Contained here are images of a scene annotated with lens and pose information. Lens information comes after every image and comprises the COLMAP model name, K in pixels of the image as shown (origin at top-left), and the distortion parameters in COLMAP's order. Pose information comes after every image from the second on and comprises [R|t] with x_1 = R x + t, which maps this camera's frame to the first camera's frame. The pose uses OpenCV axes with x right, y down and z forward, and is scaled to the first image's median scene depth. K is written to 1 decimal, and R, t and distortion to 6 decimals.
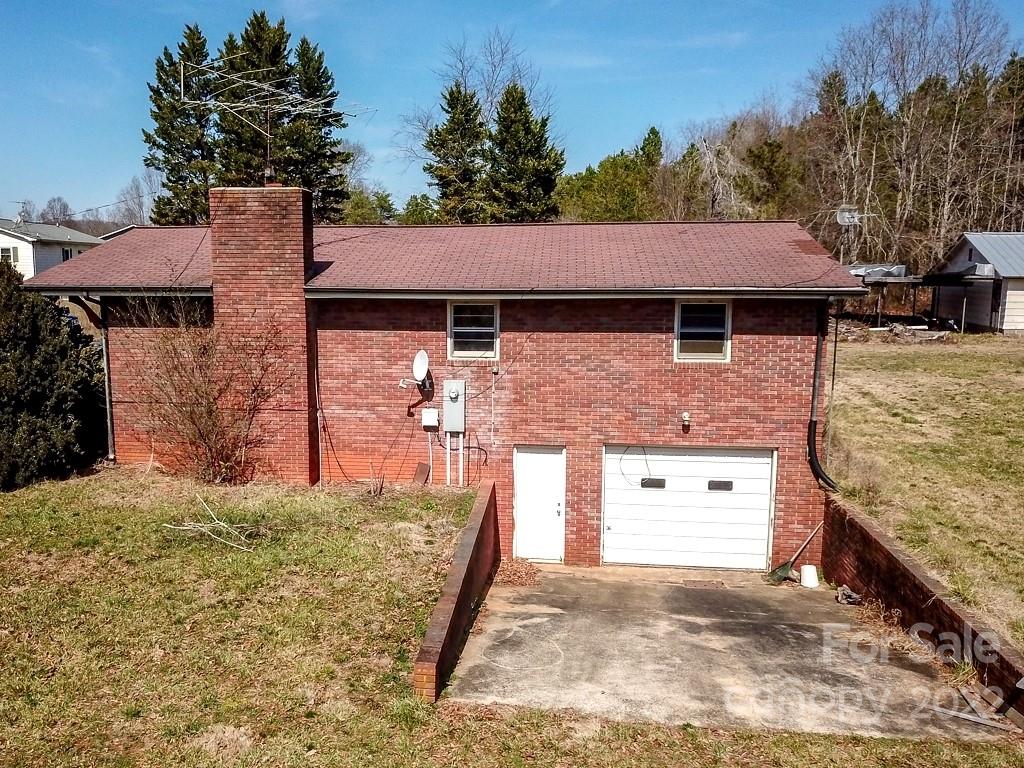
lens RADIAL K [[753.0, 0, 555.3], [0, 753.0, 380.6], [0, 0, 1]] dist [-0.007133, 0.004420]
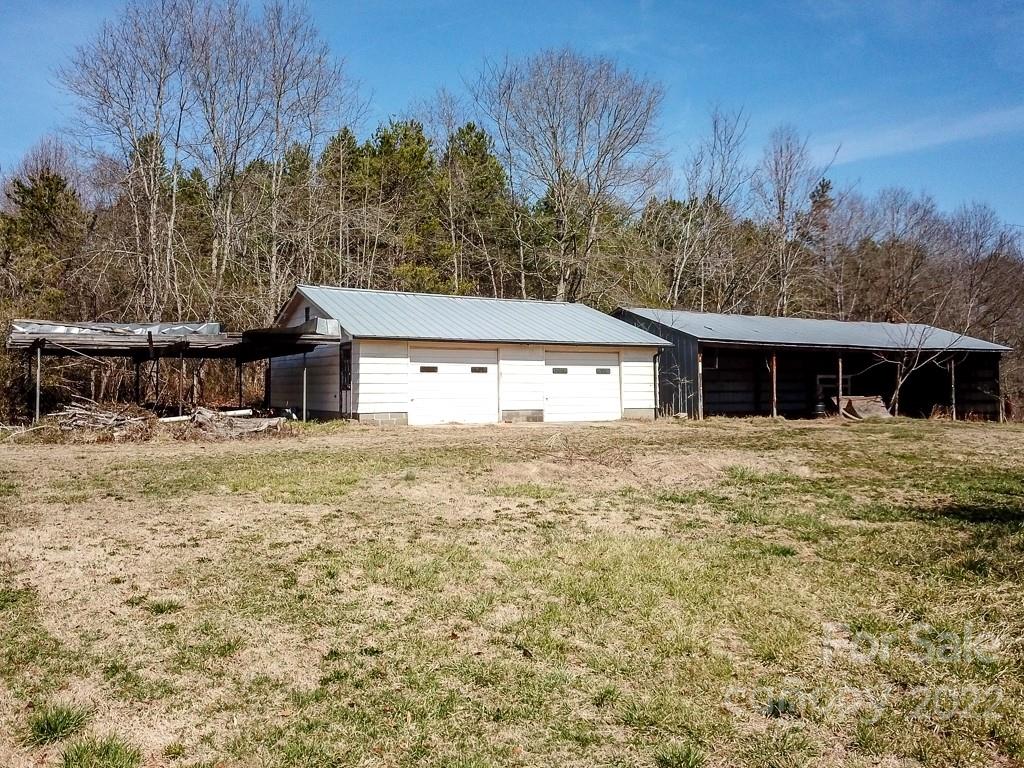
lens RADIAL K [[795.4, 0, 450.2], [0, 795.4, 385.1], [0, 0, 1]] dist [0.004786, 0.000634]
pose [[0.779096, 0.000435, 0.626904, 0.560430], [0.086736, 0.990308, -0.108479, -0.023984], [-0.620875, 0.138891, 0.771507, 1.039178]]
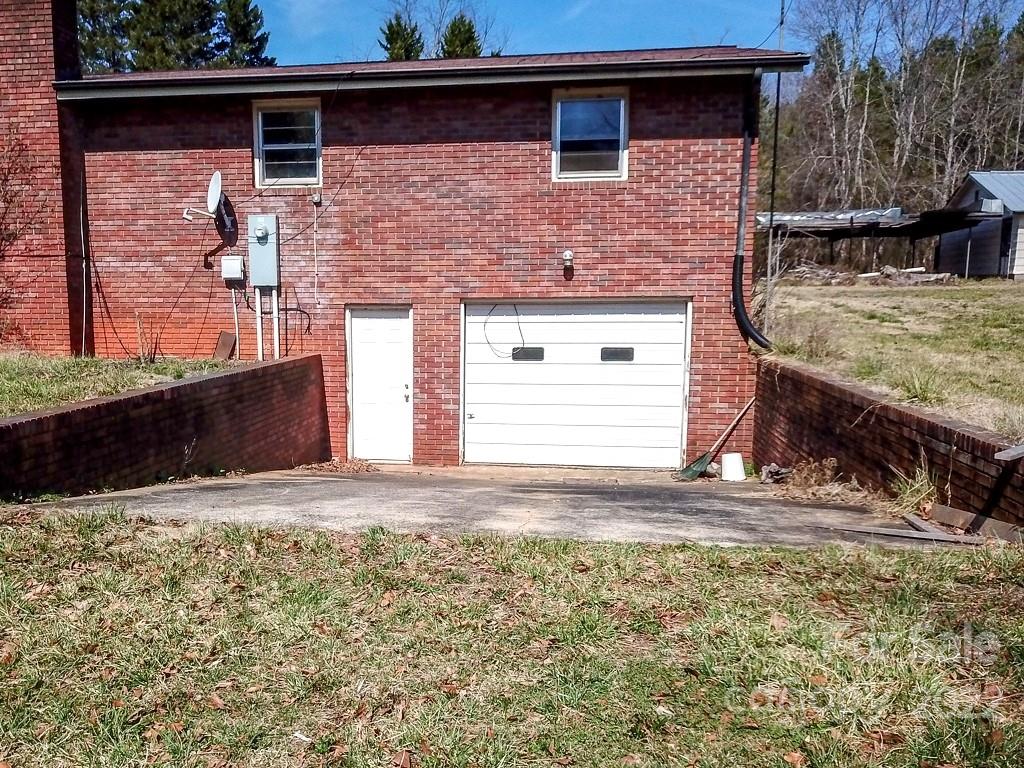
lens RADIAL K [[804.3, 0, 537.4], [0, 804.3, 386.1], [0, 0, 1]] dist [0.008636, -0.001936]
pose [[0.999997, 0.002166, -0.001089, 0.139386], [-0.002172, 0.999984, -0.005137, 0.172791], [0.001078, 0.005139, 0.999986, 0.206249]]
